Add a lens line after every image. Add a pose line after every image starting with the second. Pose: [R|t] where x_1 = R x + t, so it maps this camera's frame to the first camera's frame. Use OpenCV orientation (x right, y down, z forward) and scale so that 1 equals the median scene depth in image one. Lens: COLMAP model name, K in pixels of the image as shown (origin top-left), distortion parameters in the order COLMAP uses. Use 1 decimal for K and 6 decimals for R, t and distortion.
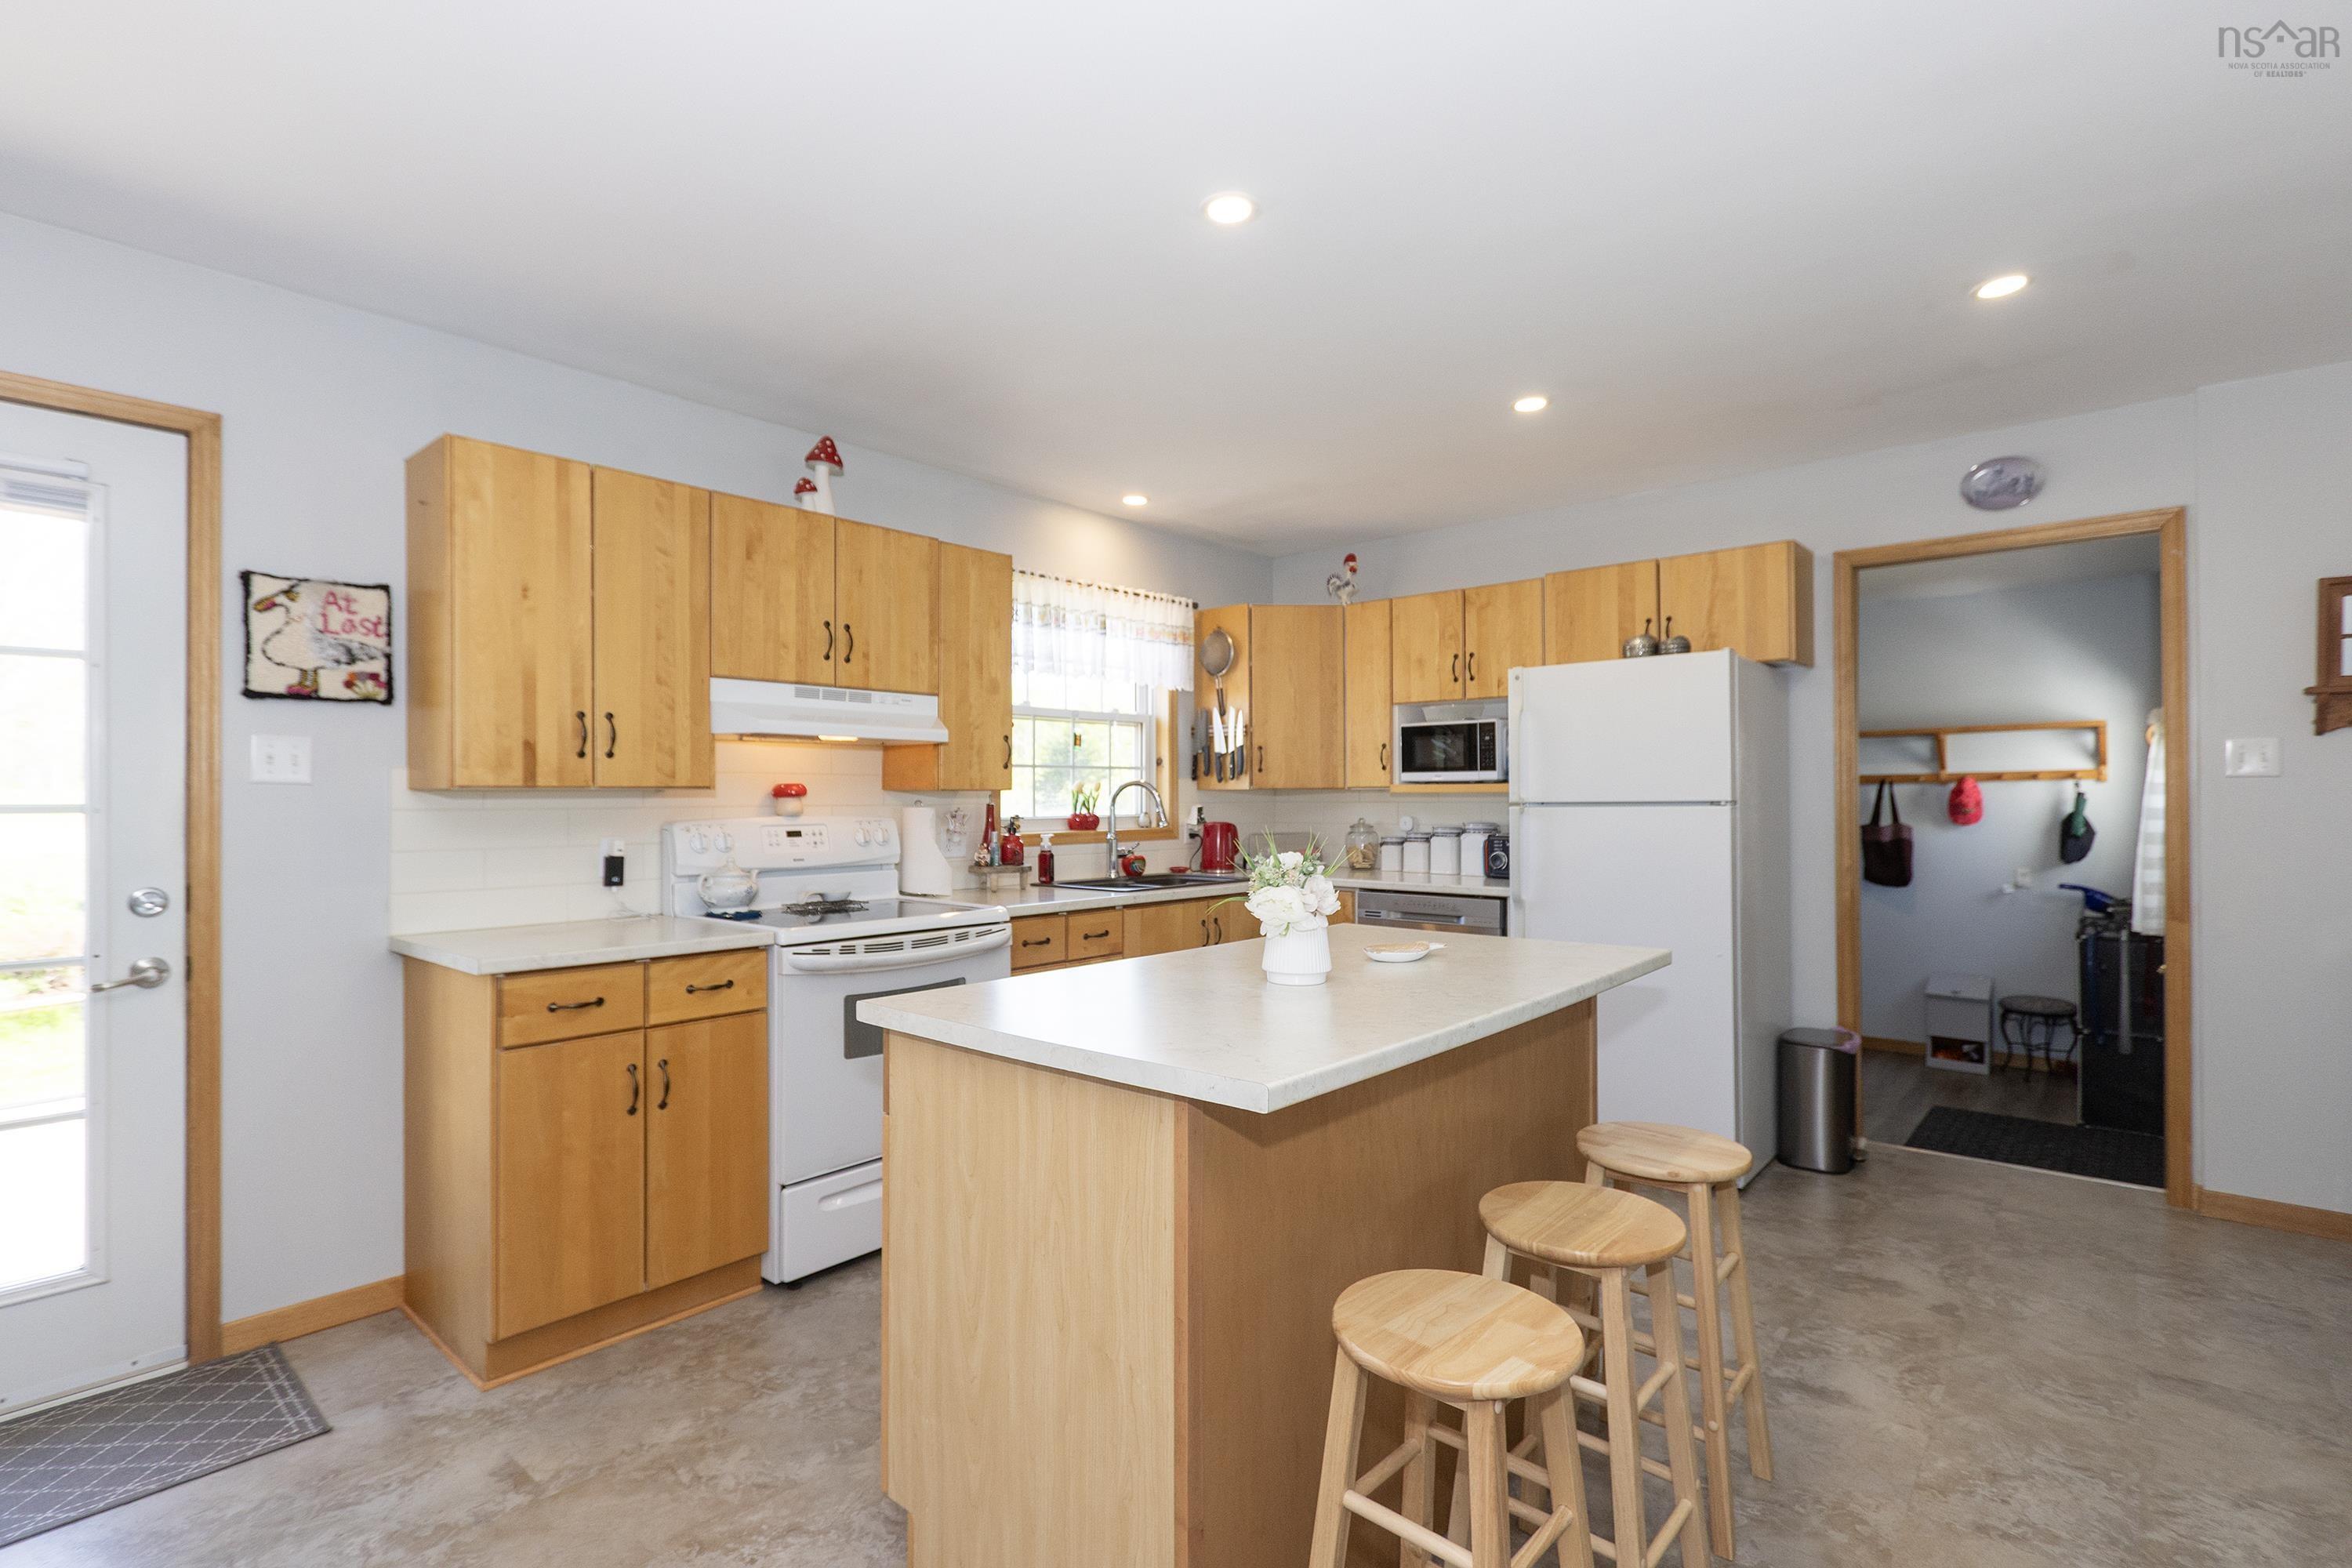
lens RADIAL K [[1096.0, 0, 1160.6], [0, 1096.0, 794.6], [0, 0, 1]] dist [-0.002599, -0.000314]
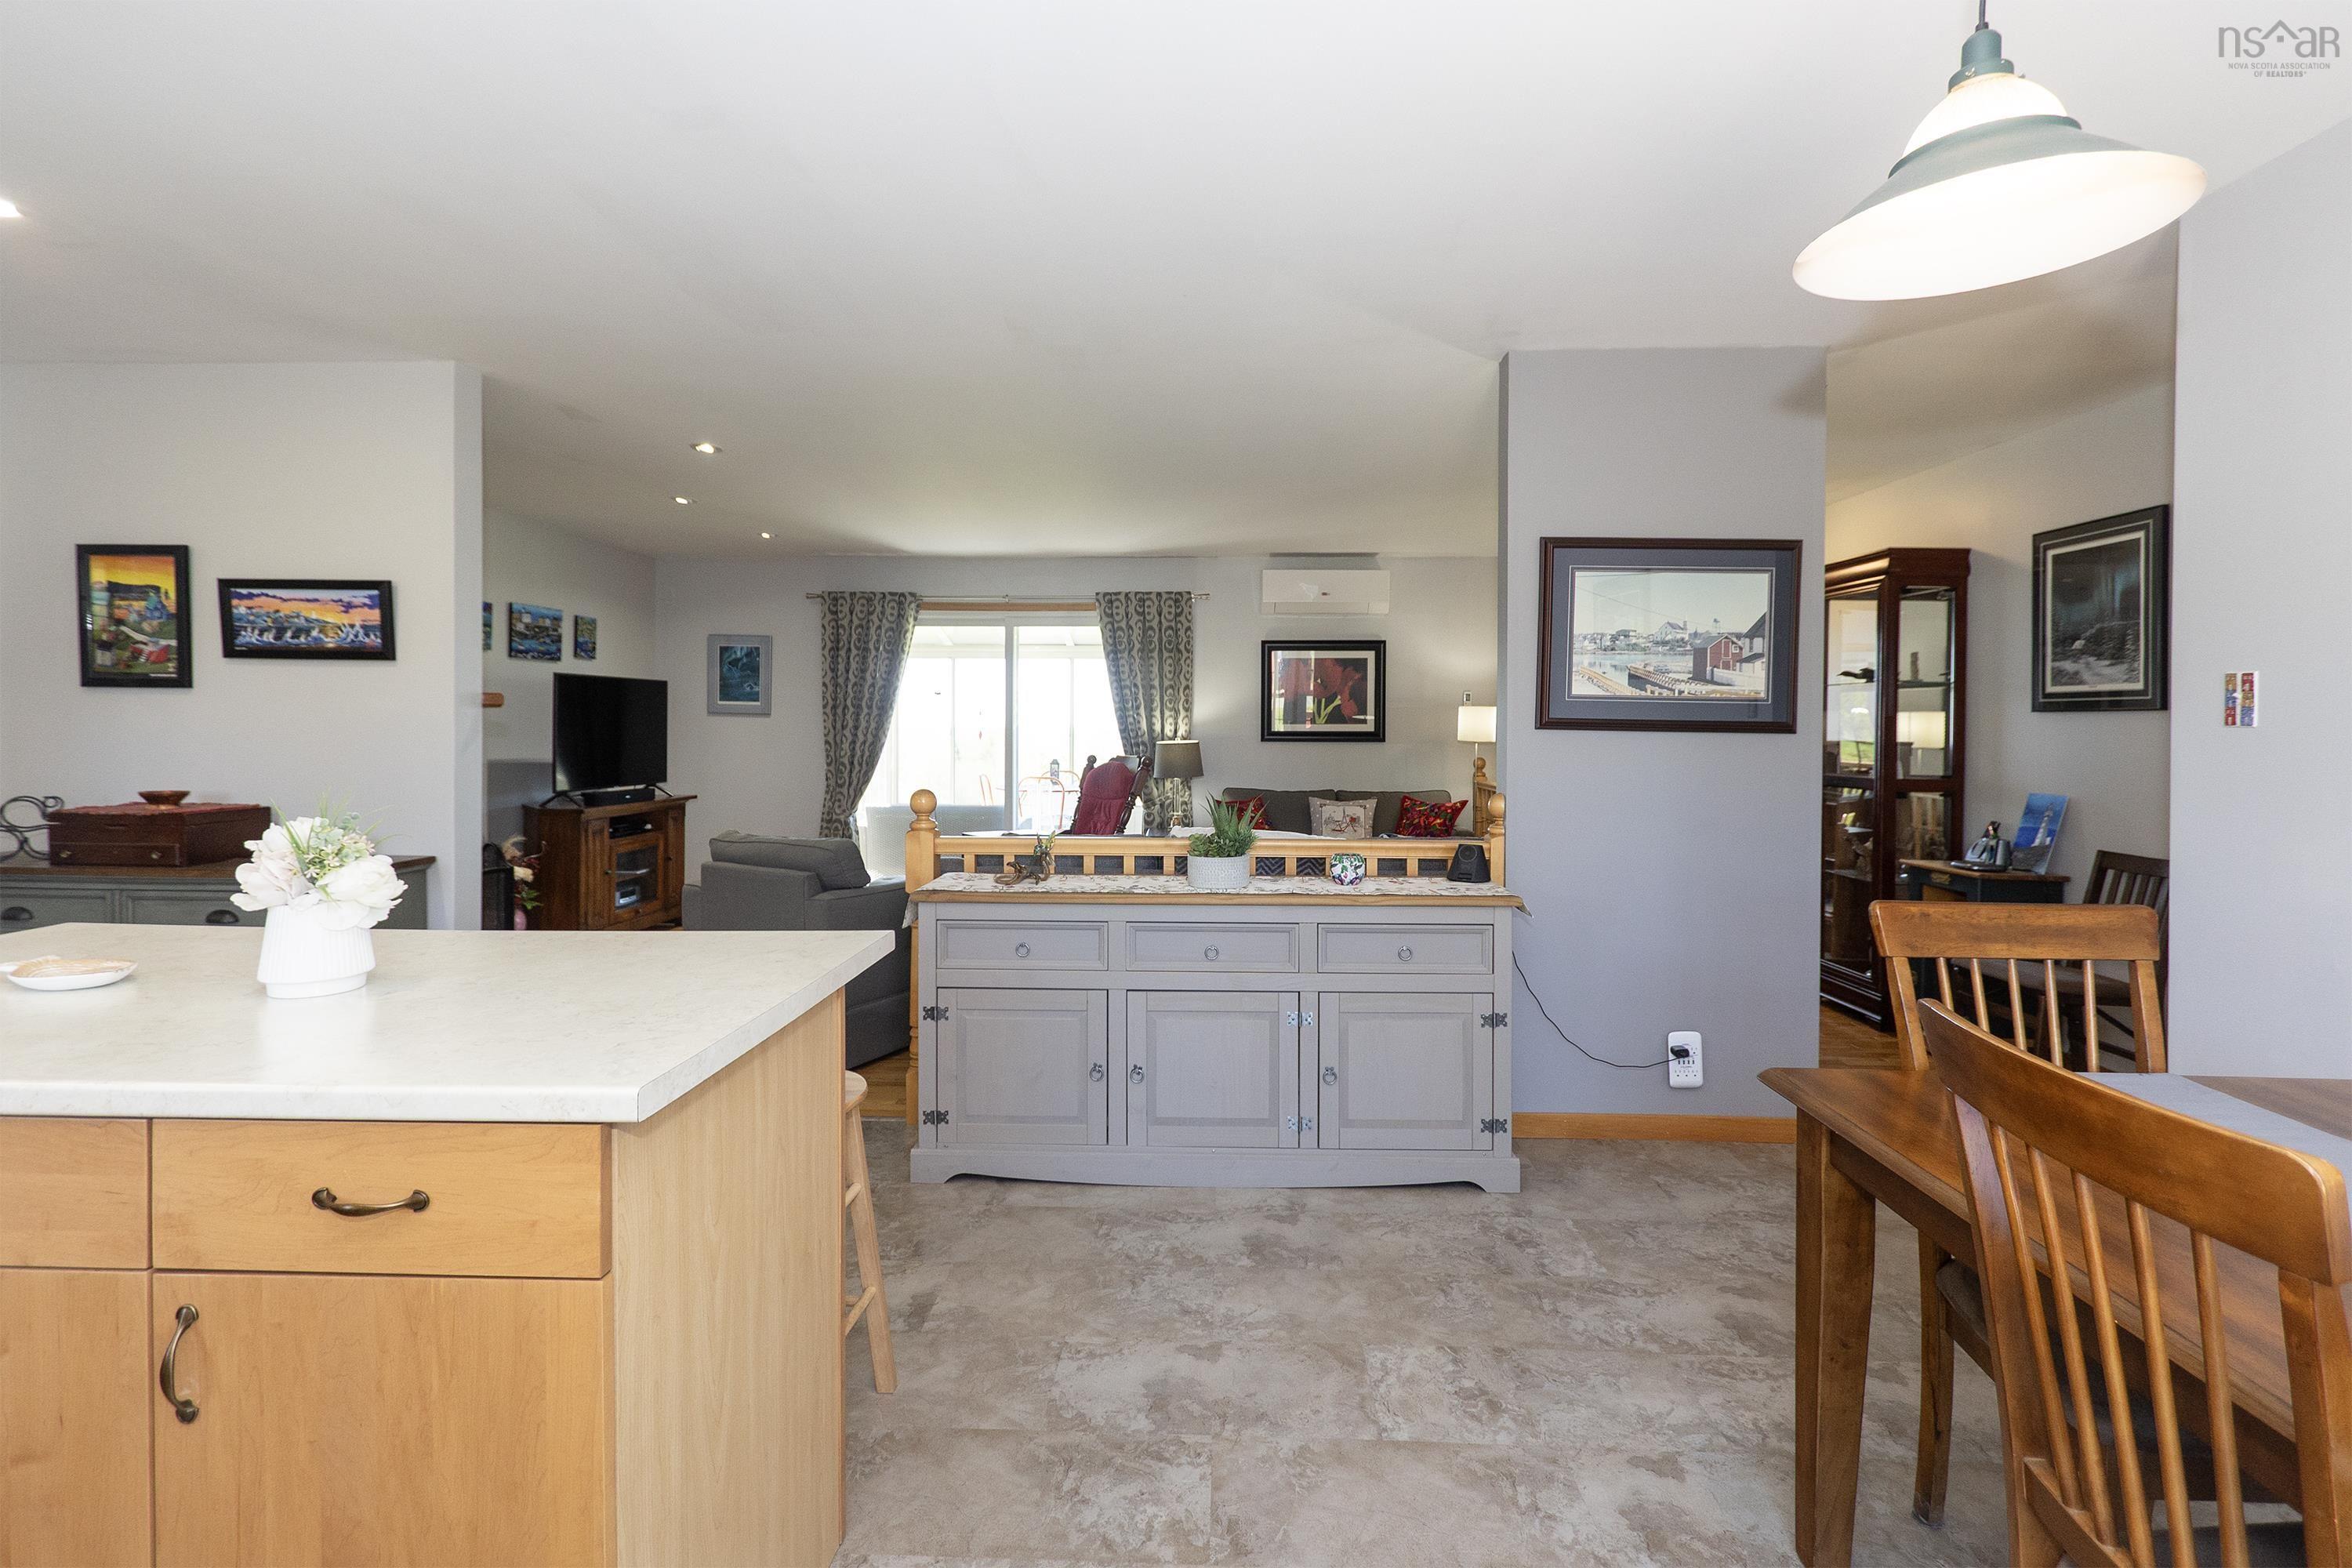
lens RADIAL K [[1103.1, 0, 1180.8], [0, 1103.1, 736.6], [0, 0, 1]] dist [0.000649, -0.000856]
pose [[-0.629727, -0.005195, 0.776799, -0.433644], [-0.003987, 0.999986, 0.003456, -0.003239], [-0.776806, -0.000921, -0.629739, 0.536646]]
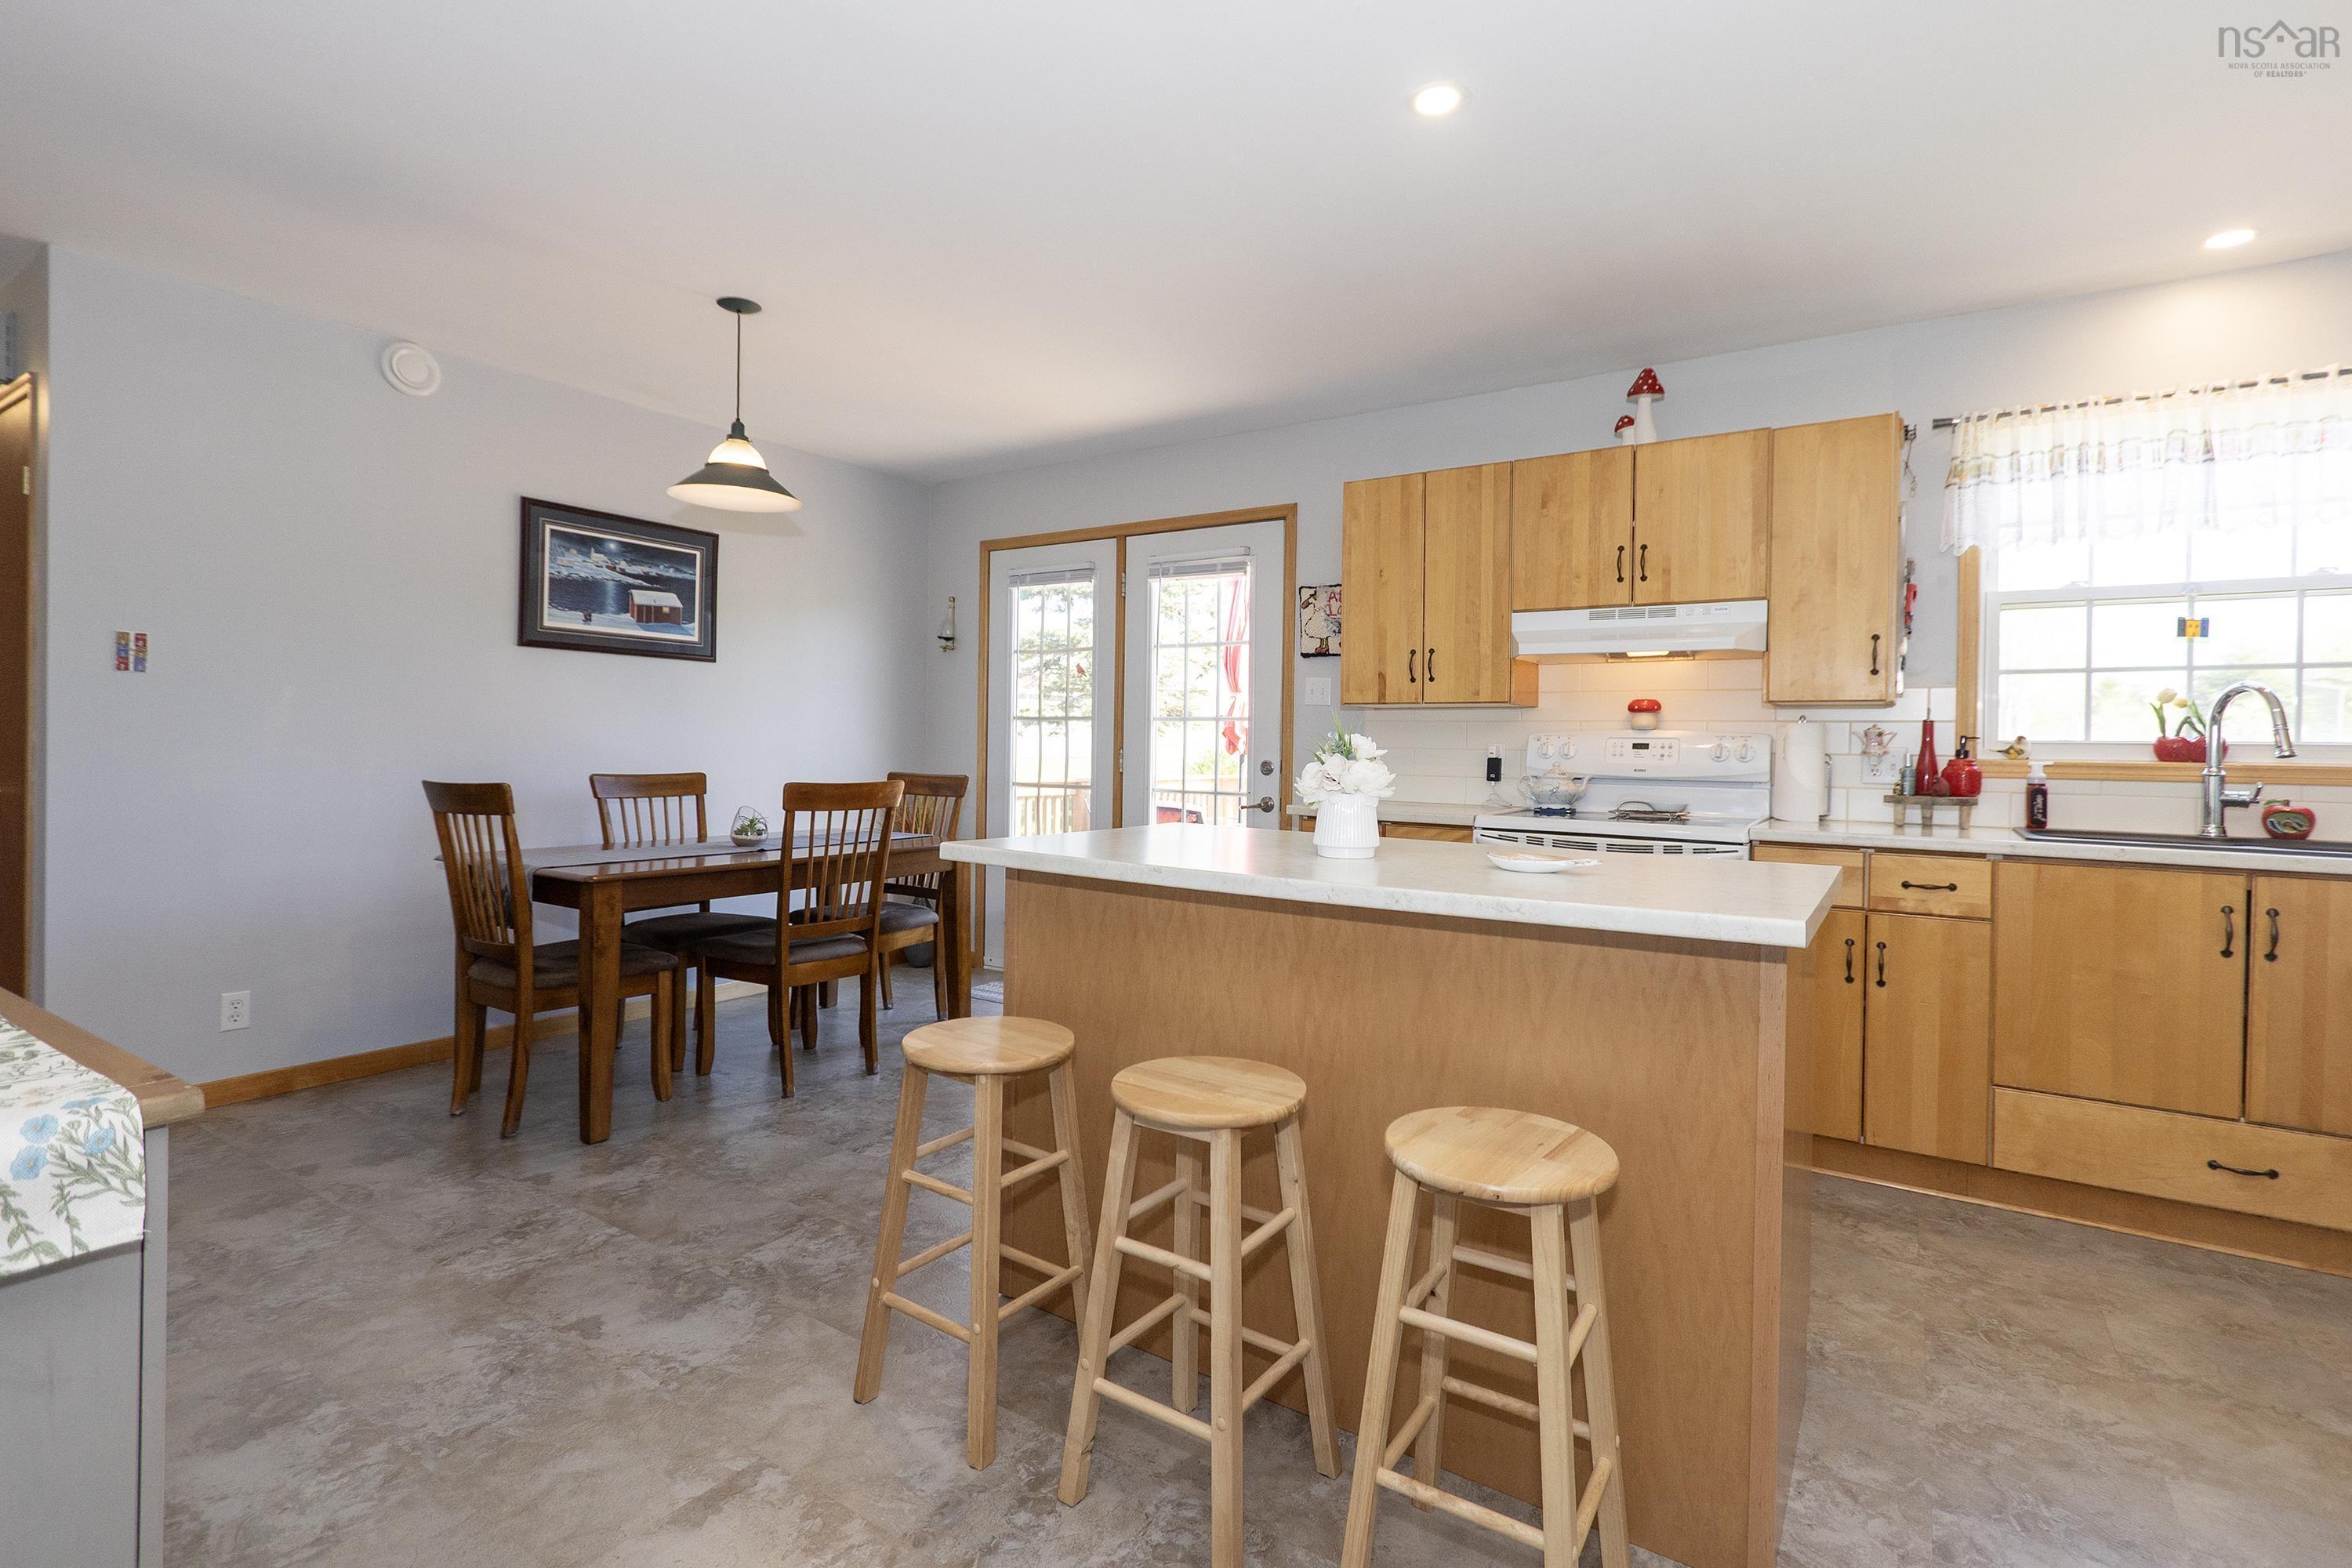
lens RADIAL K [[1092.5, 0, 1182.5], [0, 1092.5, 751.5], [0, 0, 1]] dist [0.001655, -0.000569]
pose [[0.138993, 0.012699, -0.990212, 0.600566], [-0.012624, 0.999859, 0.011051, 0.031682], [0.990213, 0.010965, 0.139133, 0.368922]]
